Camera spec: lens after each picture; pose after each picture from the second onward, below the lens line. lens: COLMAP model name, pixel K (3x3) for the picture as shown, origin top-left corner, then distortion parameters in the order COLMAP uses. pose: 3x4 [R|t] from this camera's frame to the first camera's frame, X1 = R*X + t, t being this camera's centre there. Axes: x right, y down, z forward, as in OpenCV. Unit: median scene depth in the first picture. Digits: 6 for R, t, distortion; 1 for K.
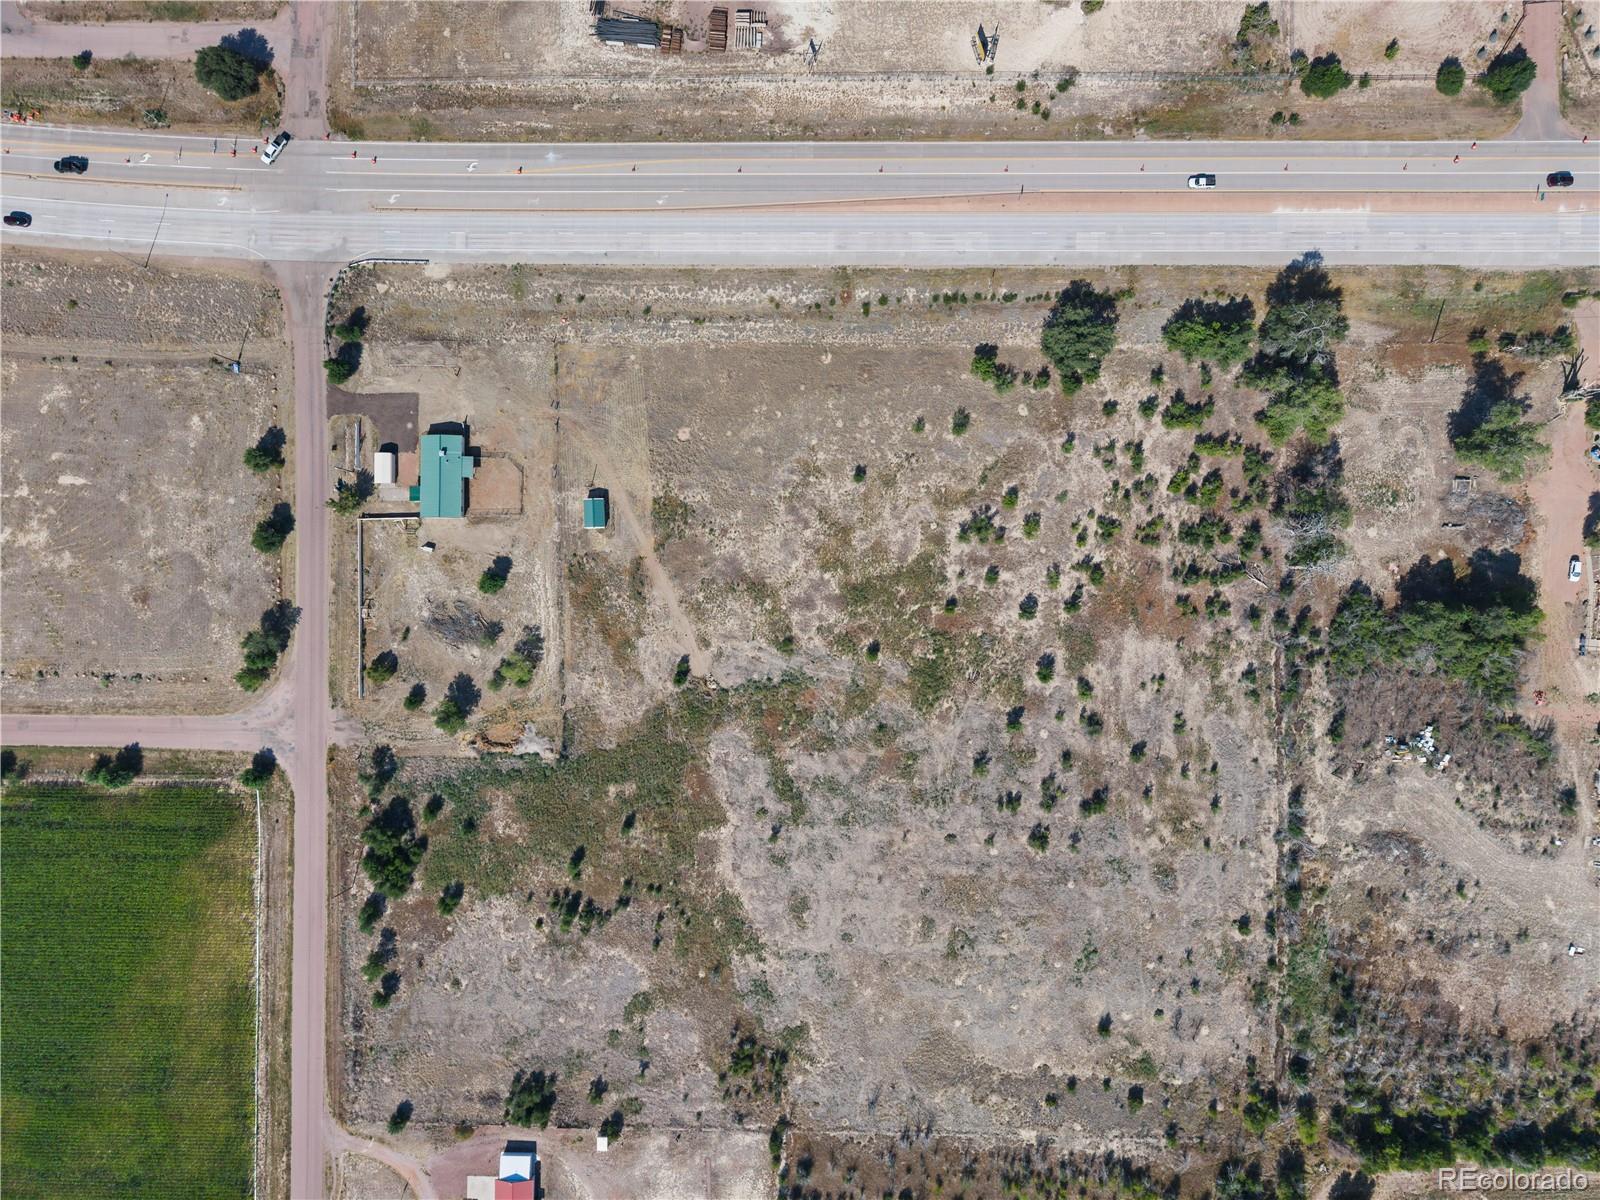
lens RADIAL K [[1113.0, 0, 801.8], [0, 1113.0, 603.6], [0, 0, 1]] dist [0.046826, -0.066663]
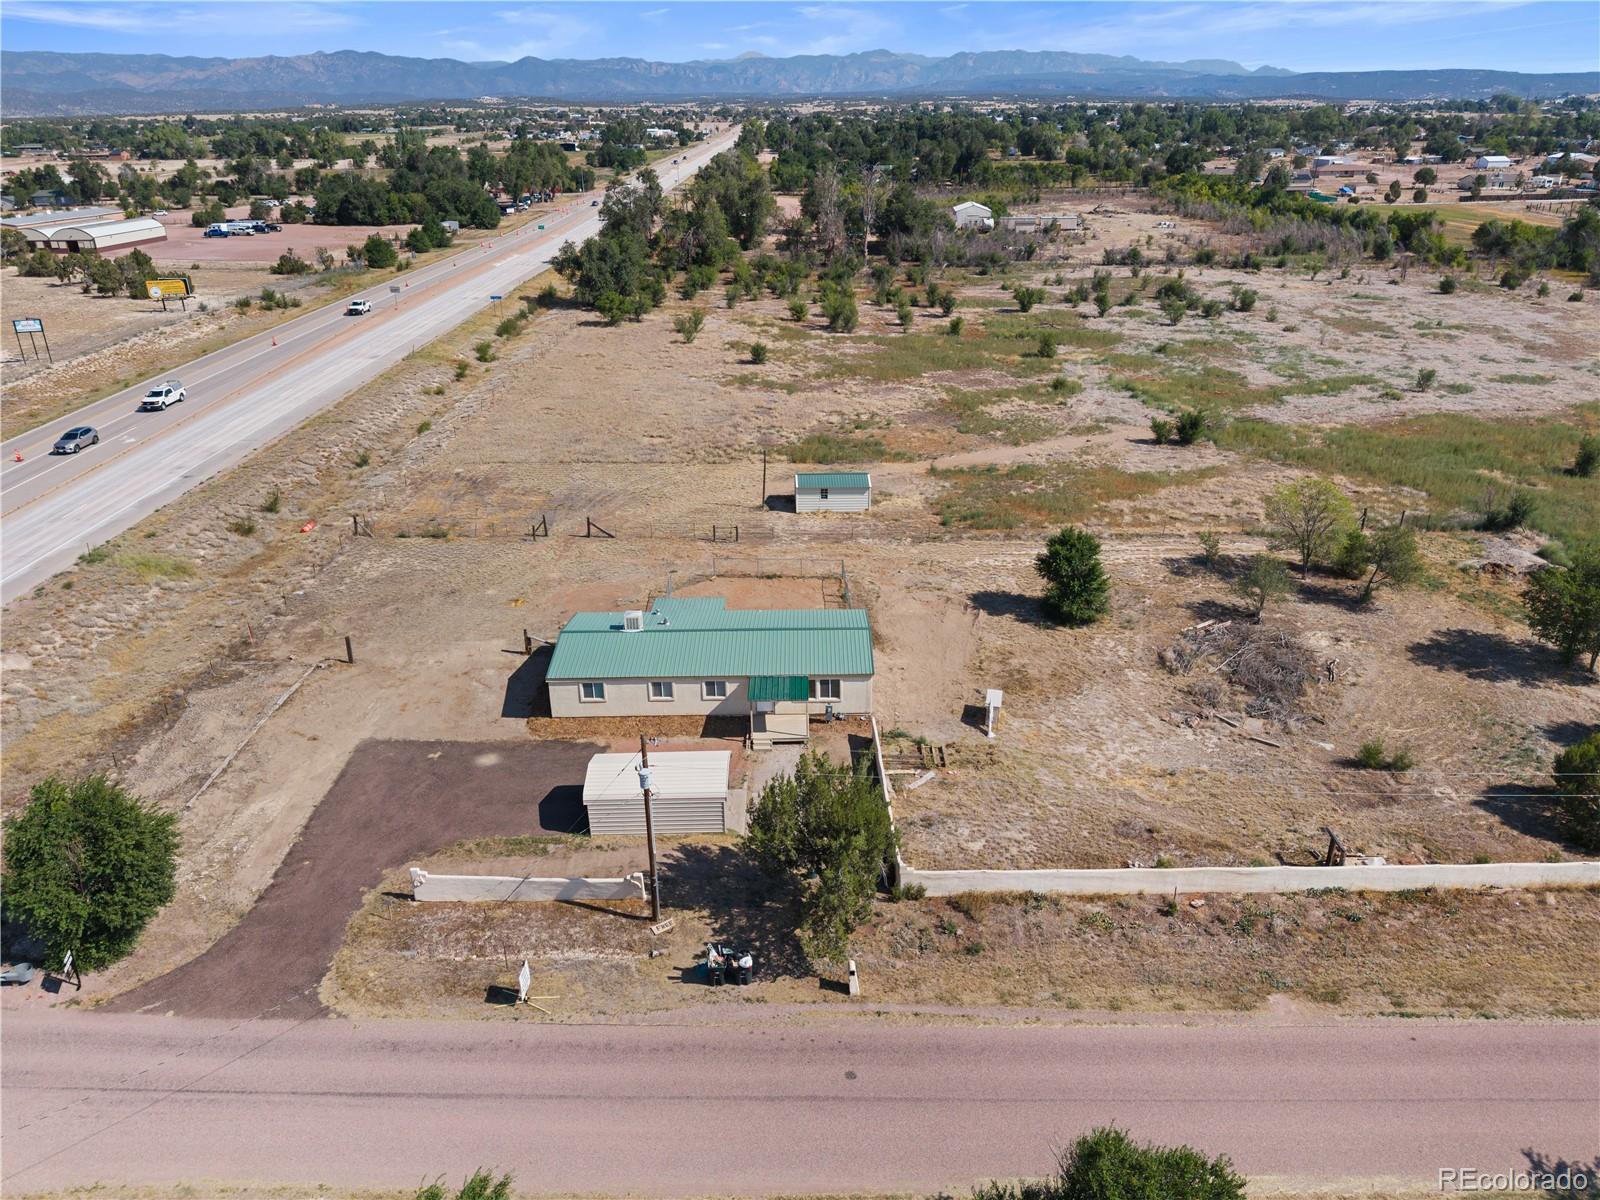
lens RADIAL K [[1113.0, 0, 801.8], [0, 1113.0, 603.6], [0, 0, 1]] dist [0.046826, -0.066663]
pose [[-0.009021, -0.378227, 0.925669, -0.562340], [0.999915, -0.012086, 0.004806, -0.093859], [0.009370, 0.925634, 0.378304, 0.886751]]
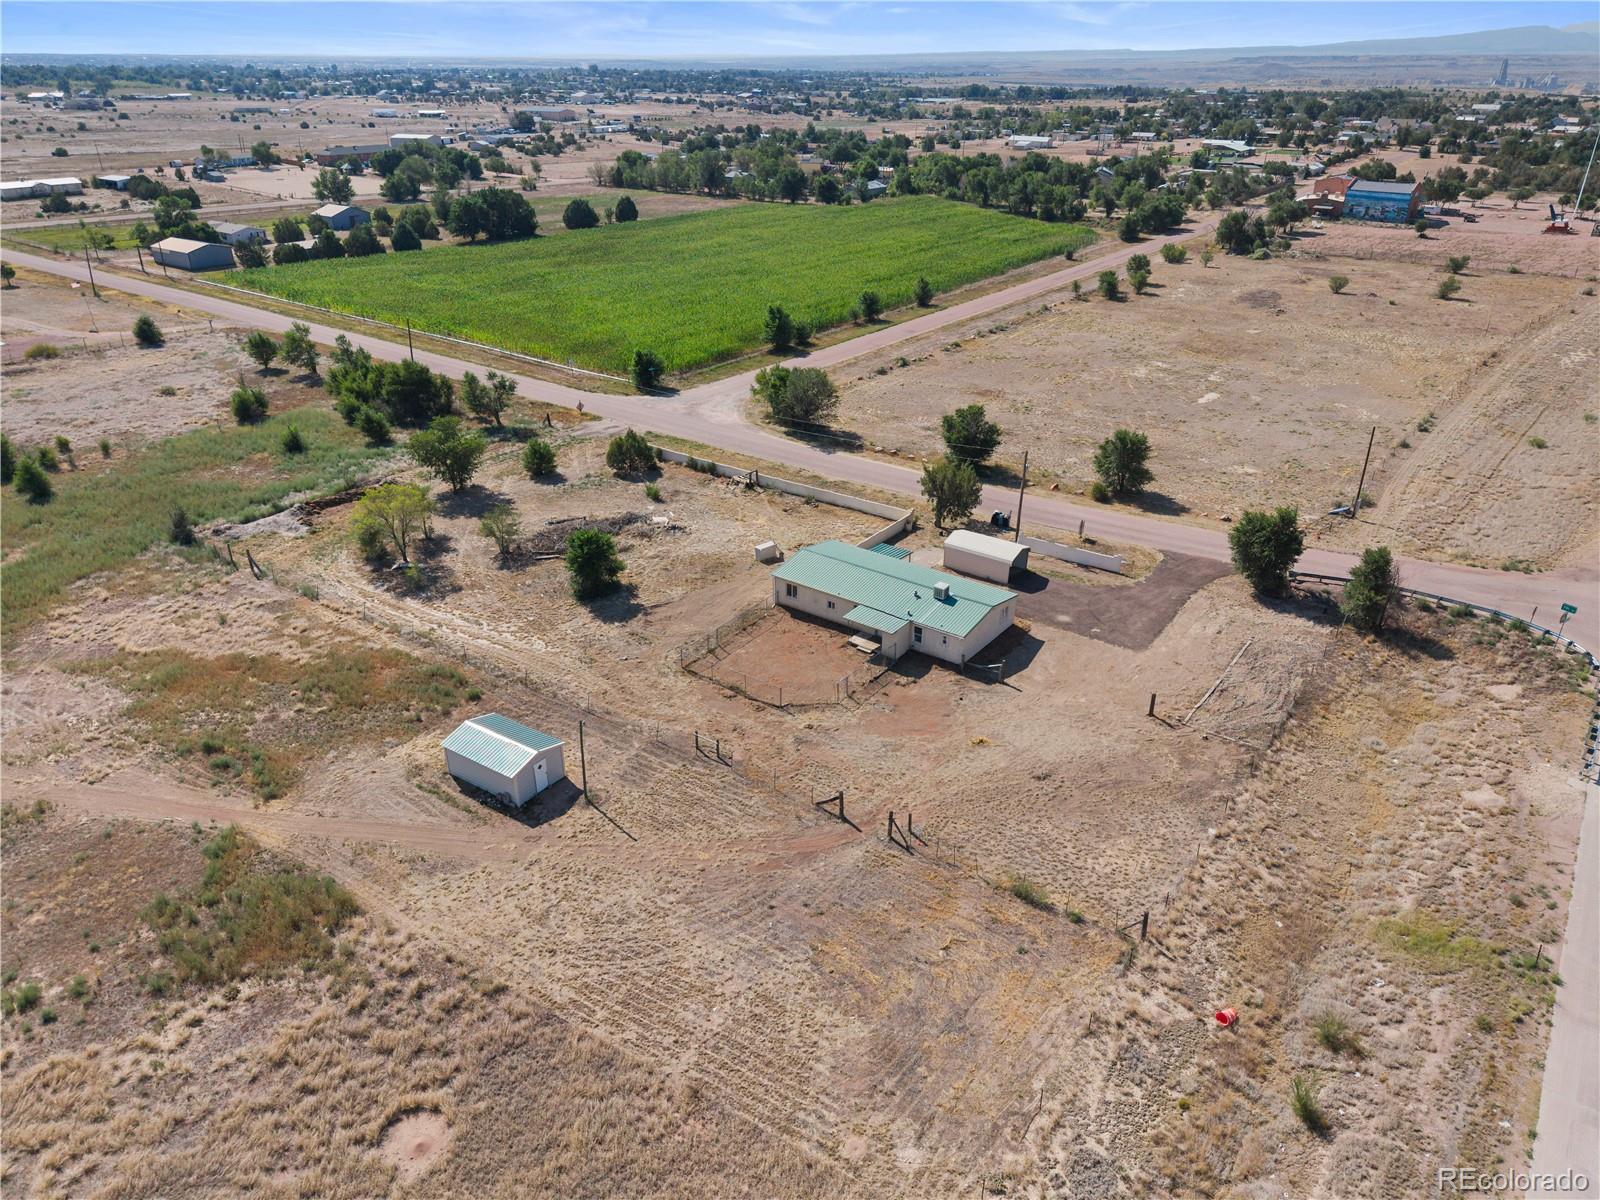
lens RADIAL K [[1072.2, 0, 802.8], [0, 1072.2, 597.4], [0, 0, 1]] dist [0.037036, -0.040723]
pose [[-0.585051, 0.378069, -0.717481, -0.049072], [-0.810959, -0.264201, 0.522057, -0.274261], [0.007814, 0.887278, 0.461170, 0.836546]]
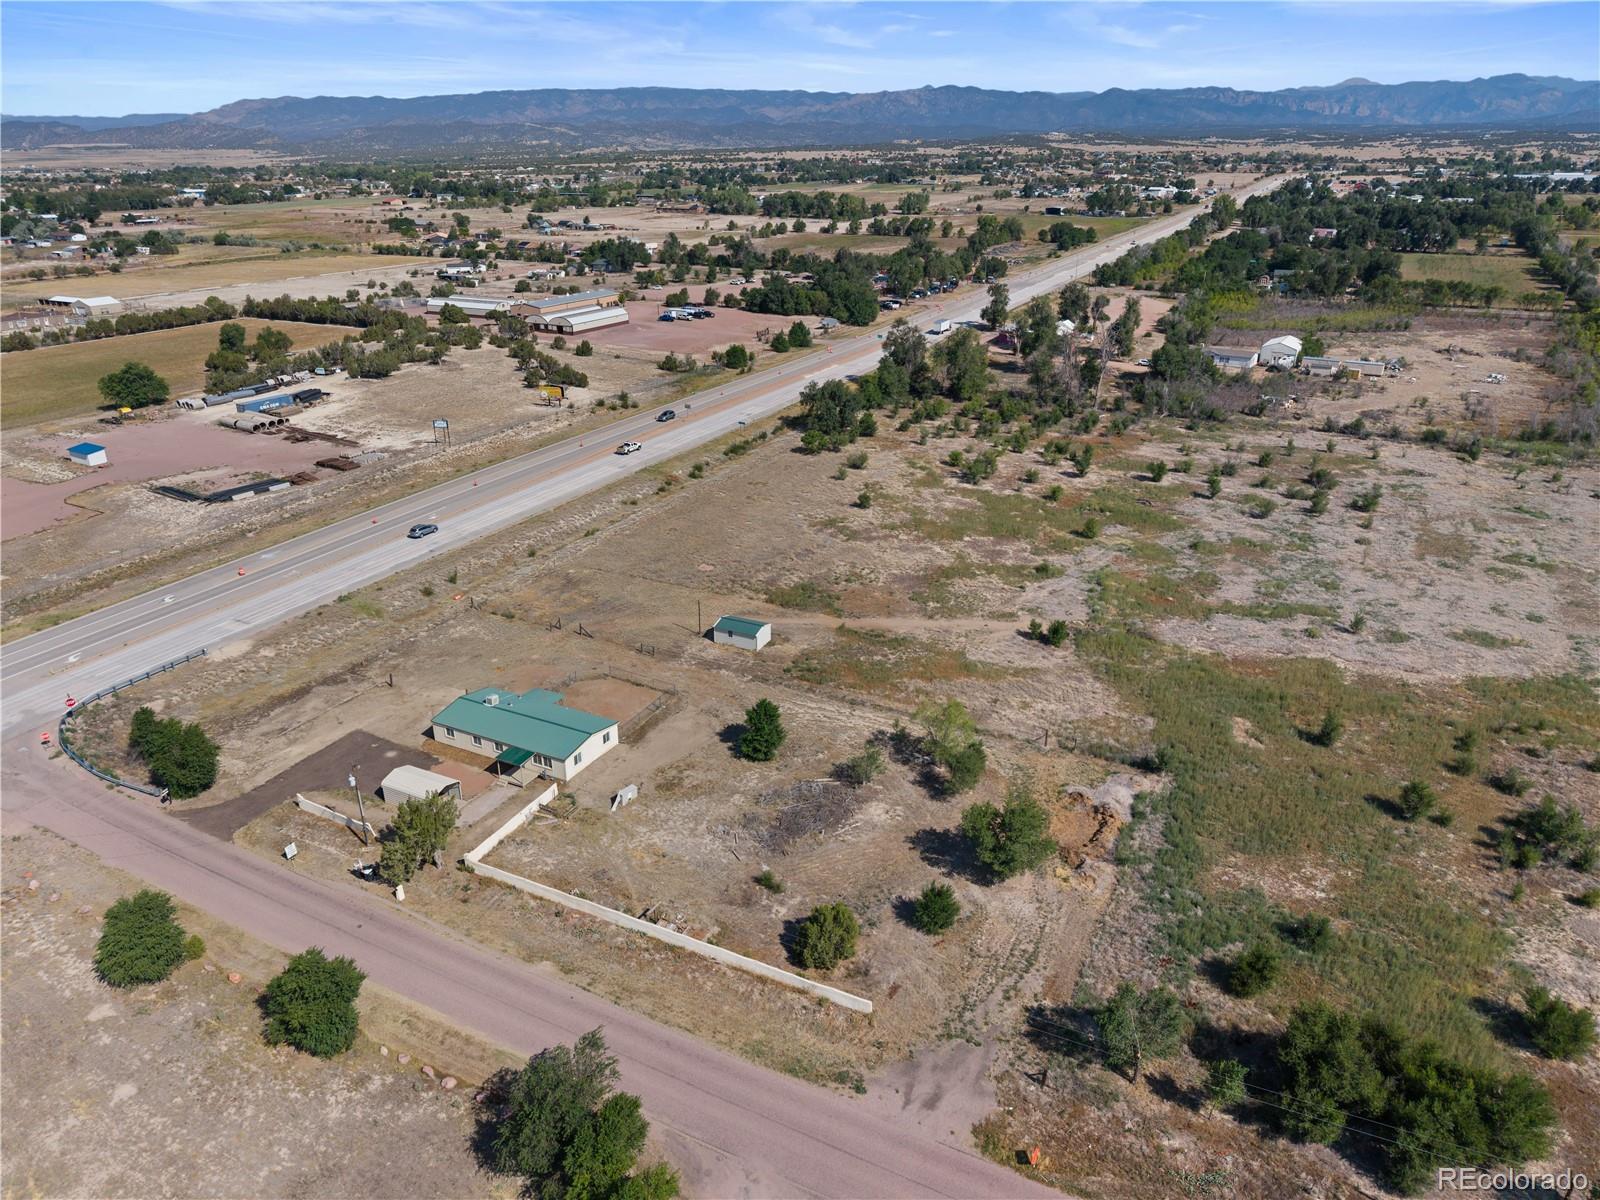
lens RADIAL K [[1072.2, 0, 802.8], [0, 1072.2, 597.4], [0, 0, 1]] dist [0.037036, -0.040723]
pose [[0.449264, -0.323749, 0.832676, -0.640031], [0.893311, 0.175854, -0.413606, 0.180832], [-0.012525, 0.929657, 0.368213, 0.769942]]
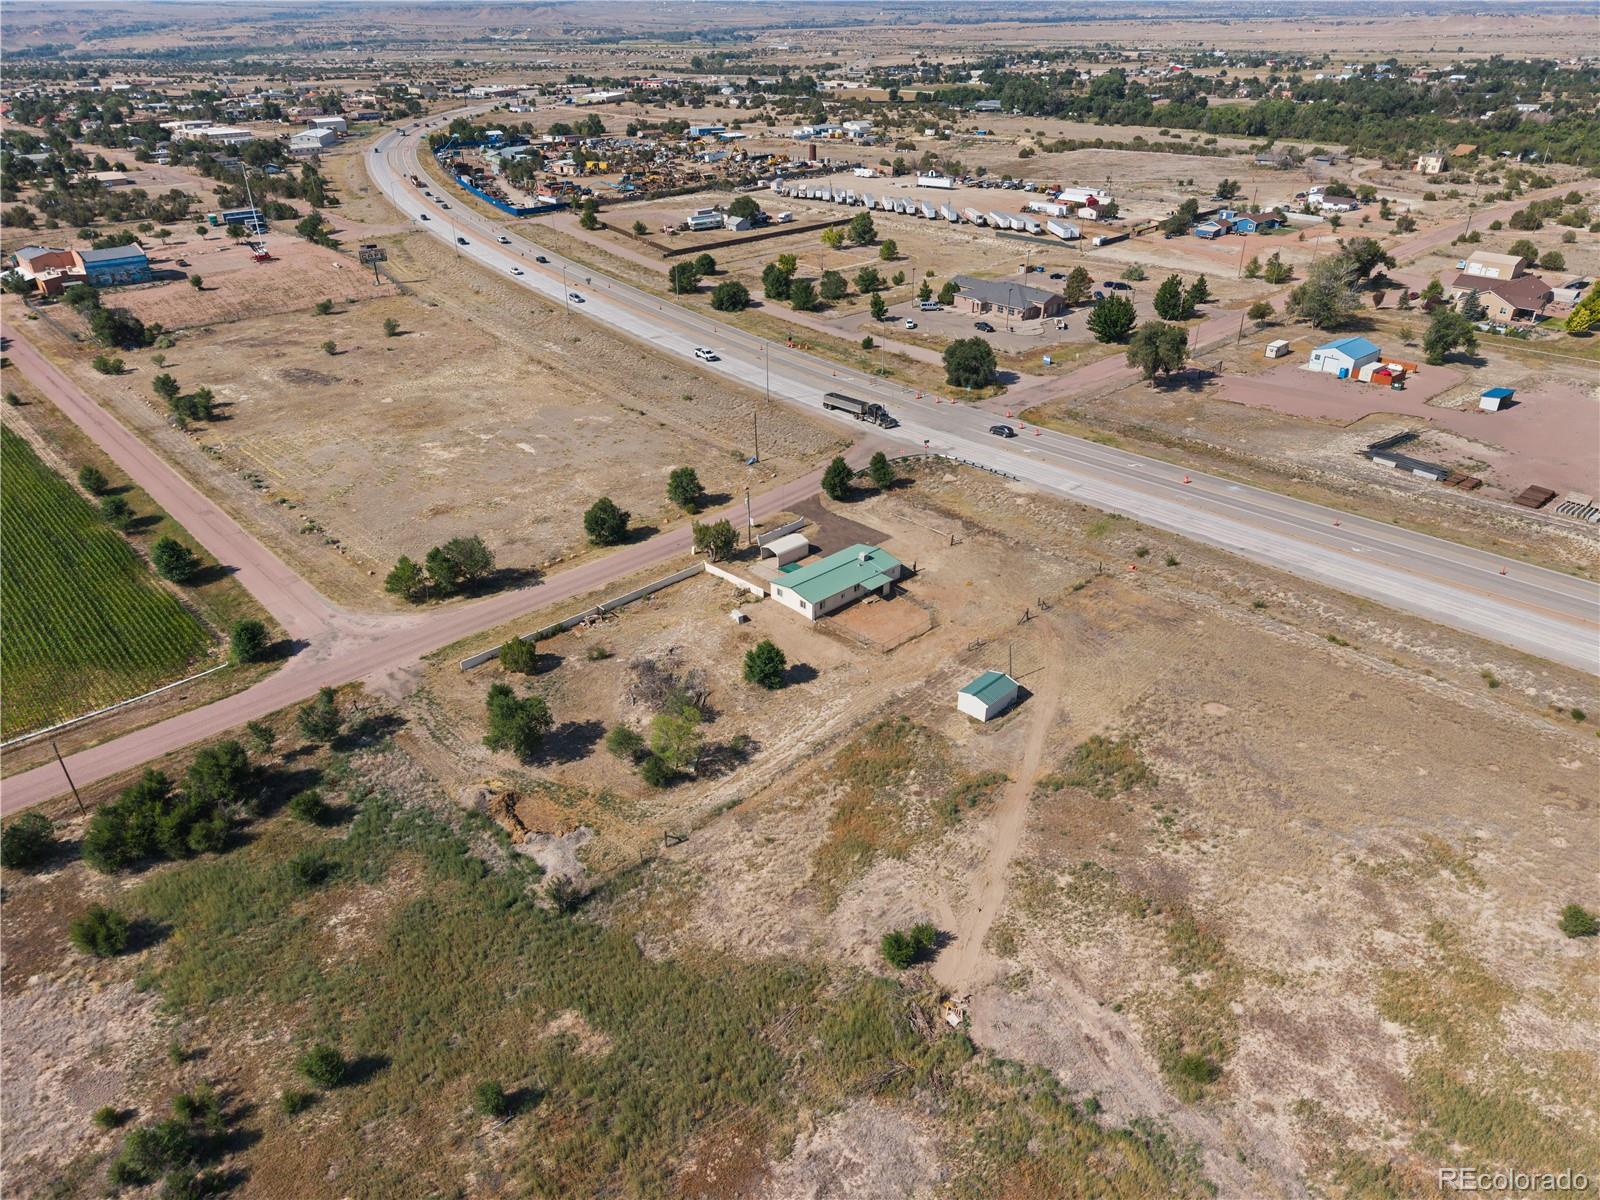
lens RADIAL K [[1072.2, 0, 802.8], [0, 1072.2, 597.4], [0, 0, 1]] dist [0.037036, -0.040723]
pose [[0.690840, 0.362848, -0.625365, 0.059457], [-0.722972, 0.338161, -0.602460, 0.280632], [-0.007127, 0.868325, 0.495945, 0.699958]]
